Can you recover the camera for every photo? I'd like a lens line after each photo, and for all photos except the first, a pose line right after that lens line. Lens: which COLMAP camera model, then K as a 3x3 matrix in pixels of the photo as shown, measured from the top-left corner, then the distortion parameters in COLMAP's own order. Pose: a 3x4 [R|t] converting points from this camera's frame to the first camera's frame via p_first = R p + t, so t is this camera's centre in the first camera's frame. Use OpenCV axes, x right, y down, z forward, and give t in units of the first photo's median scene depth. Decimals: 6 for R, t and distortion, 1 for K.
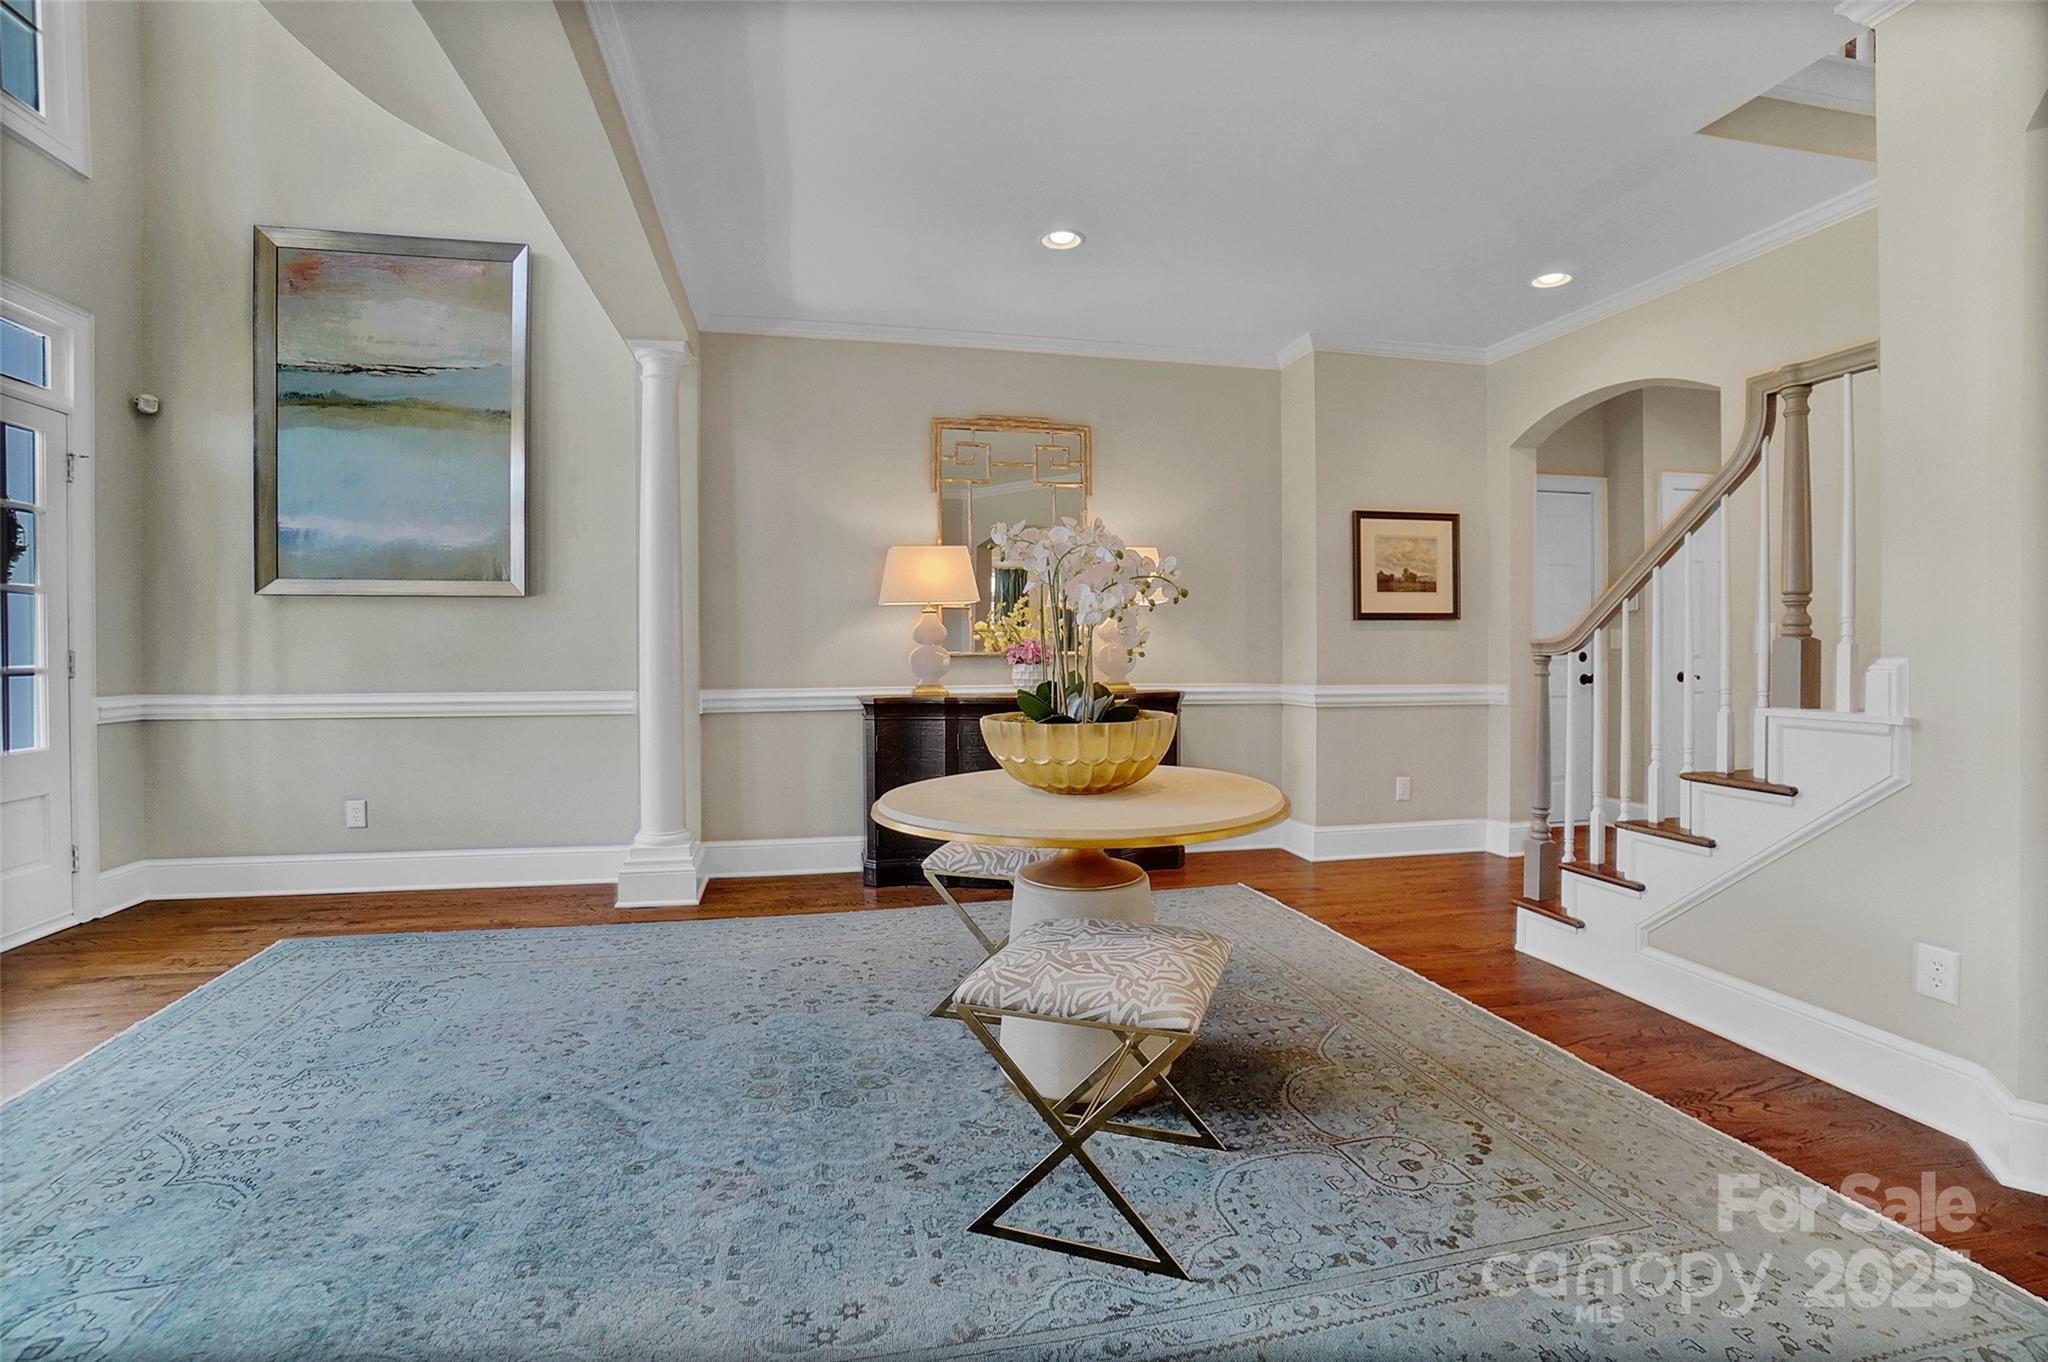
lens RADIAL K [[927.8, 0, 1016.5], [0, 927.8, 699.2], [0, 0, 1]] dist [-0.061633, 0.019048]
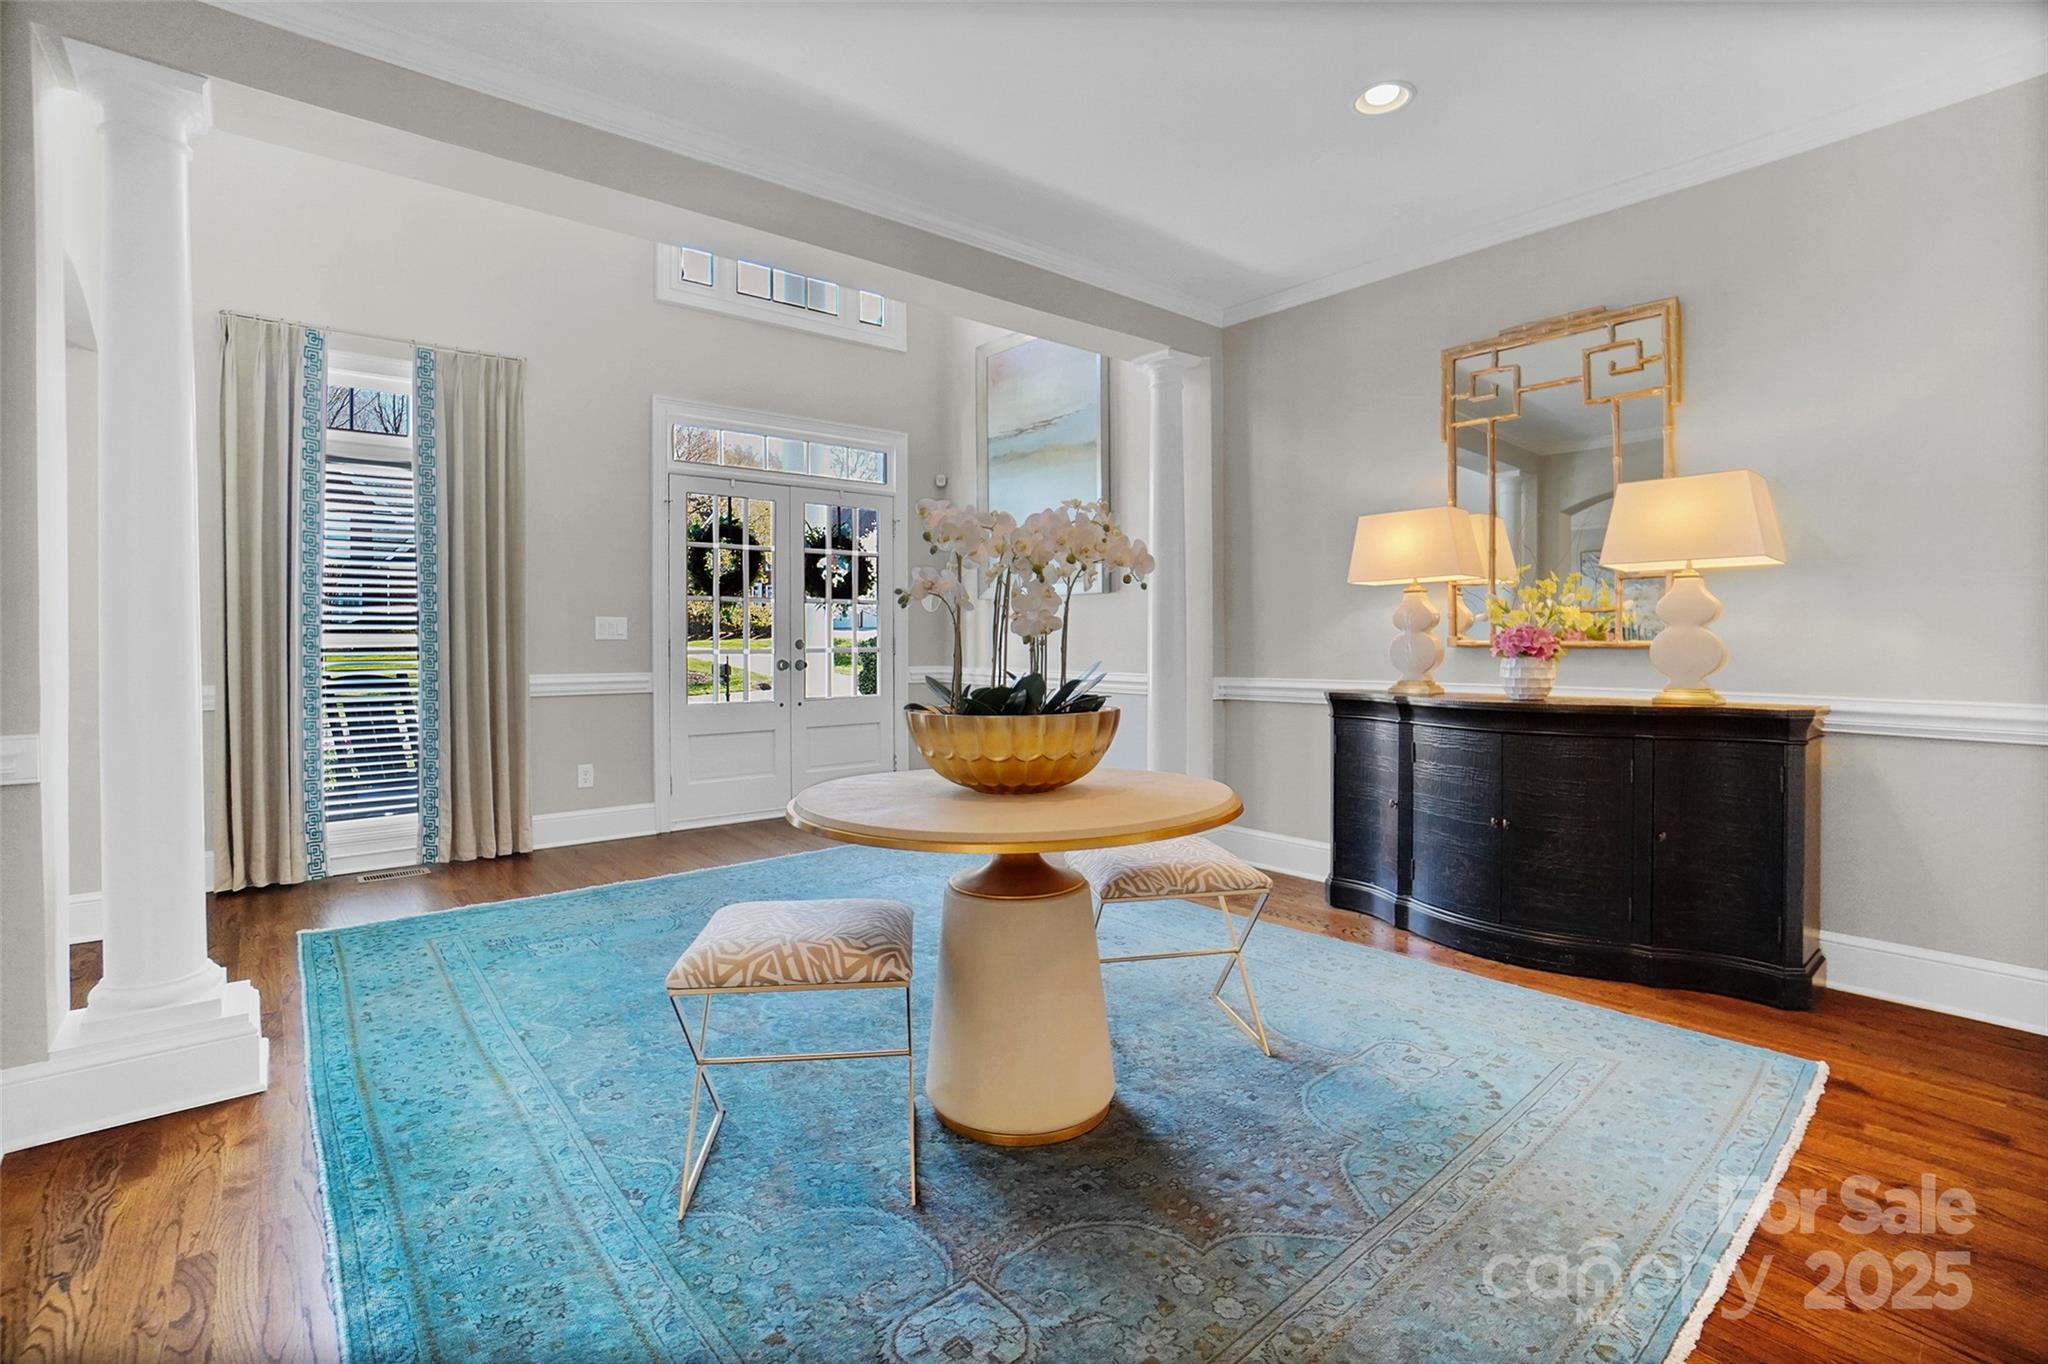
lens RADIAL K [[960.4, 0, 1024.0], [0, 960.4, 682.0], [0, 0, 1]] dist [-0.054364, 0.000178]
pose [[0.444644, 0.040819, -0.894777, 0.583291], [-0.046716, 0.998658, 0.022344, -0.019189], [0.894488, 0.031866, 0.445955, 0.366542]]
